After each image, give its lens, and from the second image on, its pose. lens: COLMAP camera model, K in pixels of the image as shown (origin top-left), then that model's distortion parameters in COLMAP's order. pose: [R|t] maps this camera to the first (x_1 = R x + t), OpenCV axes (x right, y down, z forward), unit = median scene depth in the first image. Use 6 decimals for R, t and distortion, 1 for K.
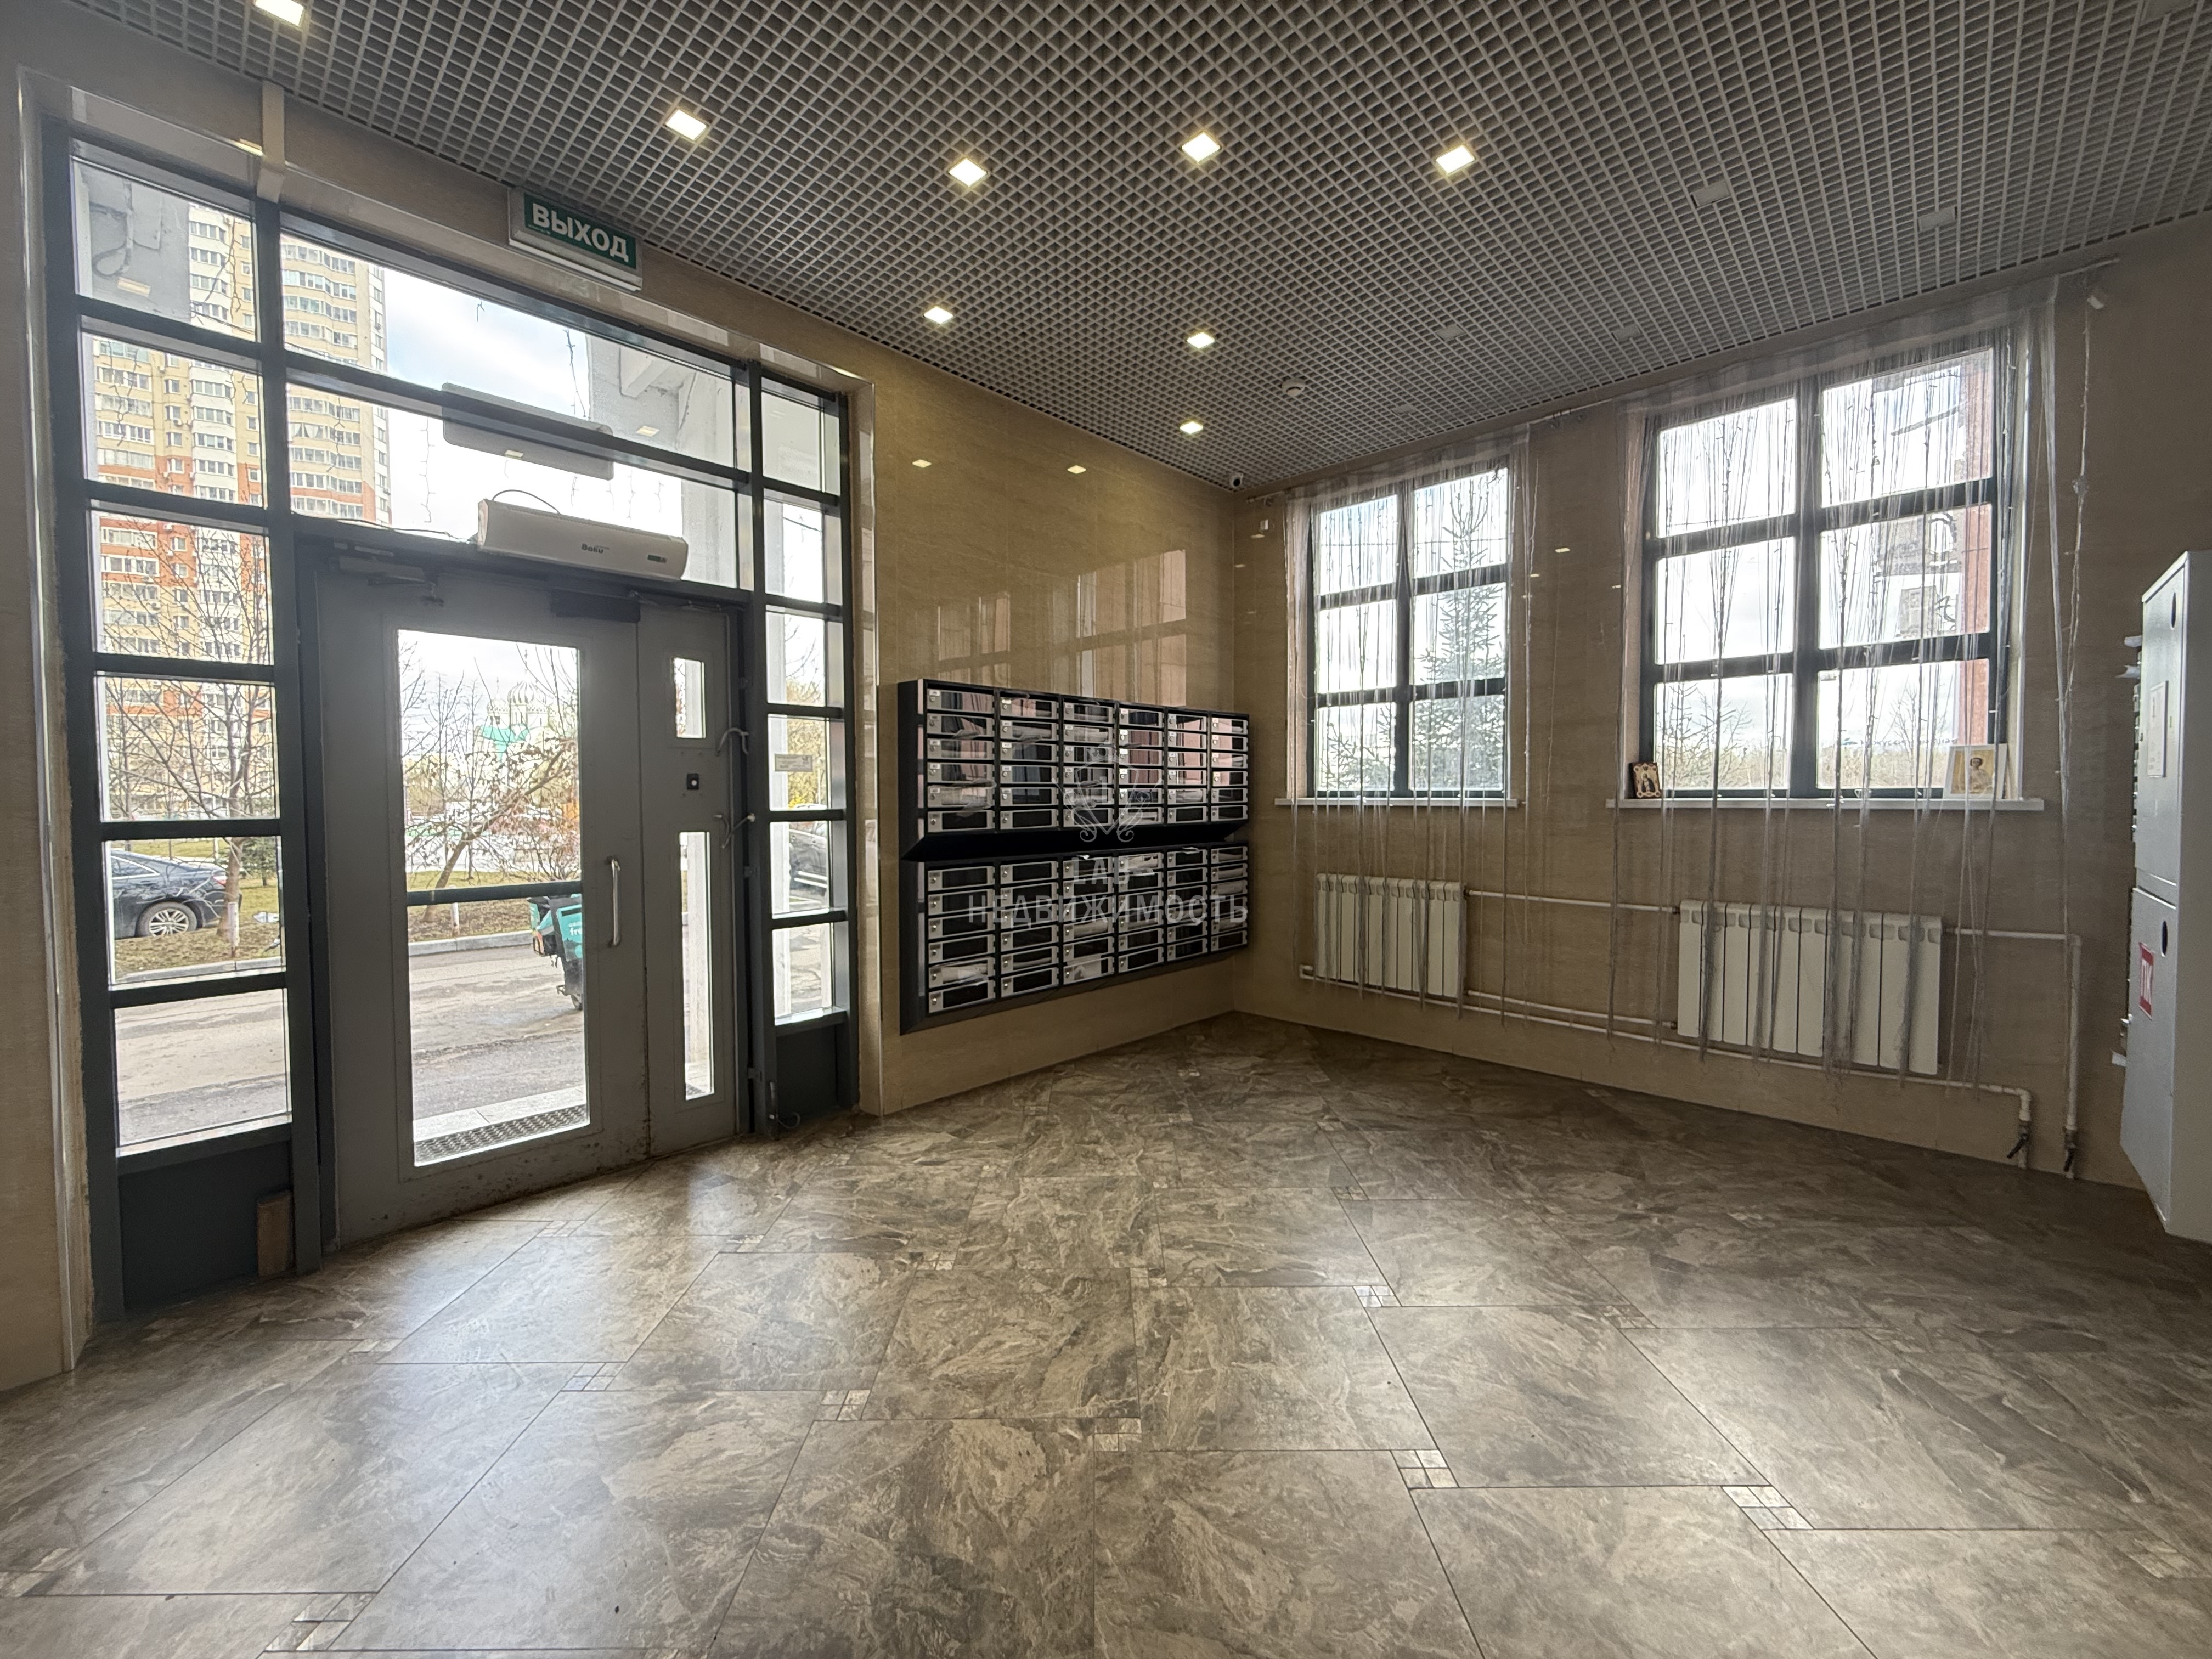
lens RADIAL K [[882.5, 0, 1099.0], [0, 882.5, 825.2], [0, 0, 1]] dist [-0.001537, -0.000082]
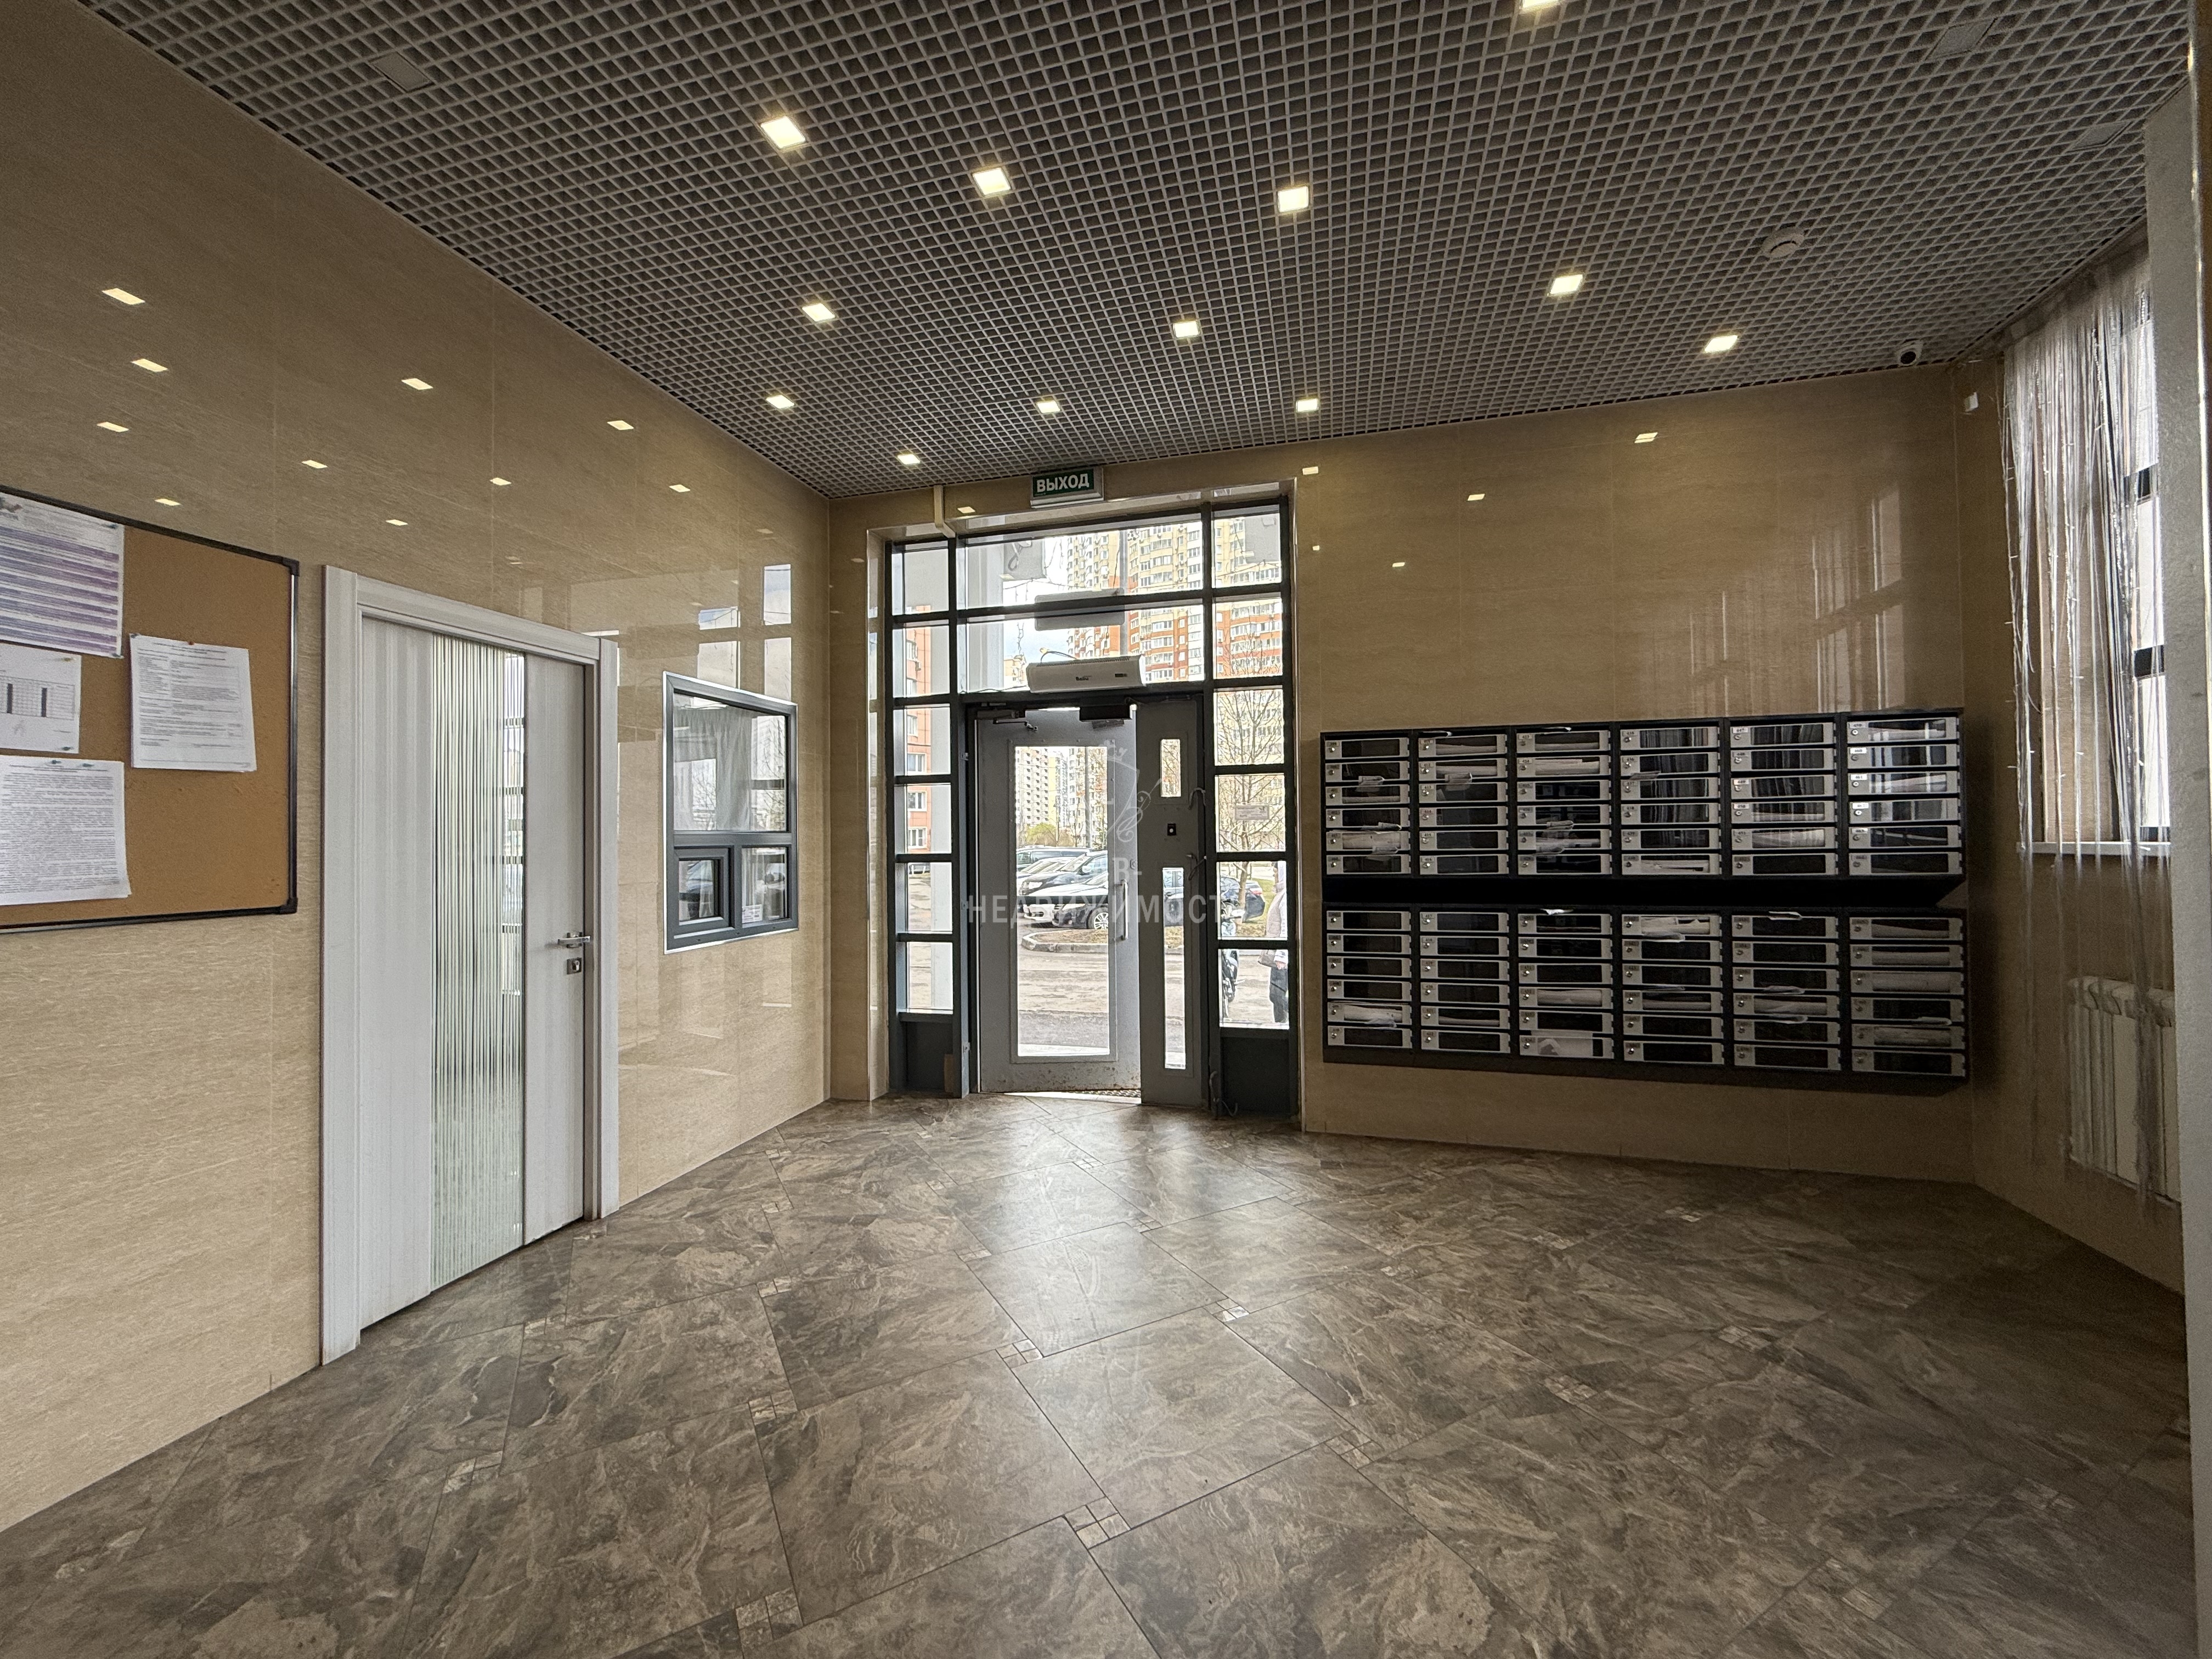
lens RADIAL K [[882.5, 0, 1096.6], [0, 882.5, 825.0], [0, 0, 1]] dist [-0.001537, -0.000082]
pose [[0.479570, -0.011677, -0.877426, 0.572790], [-0.021879, 0.999442, -0.025259, -0.017457], [0.877231, 0.031310, 0.479046, 0.224589]]
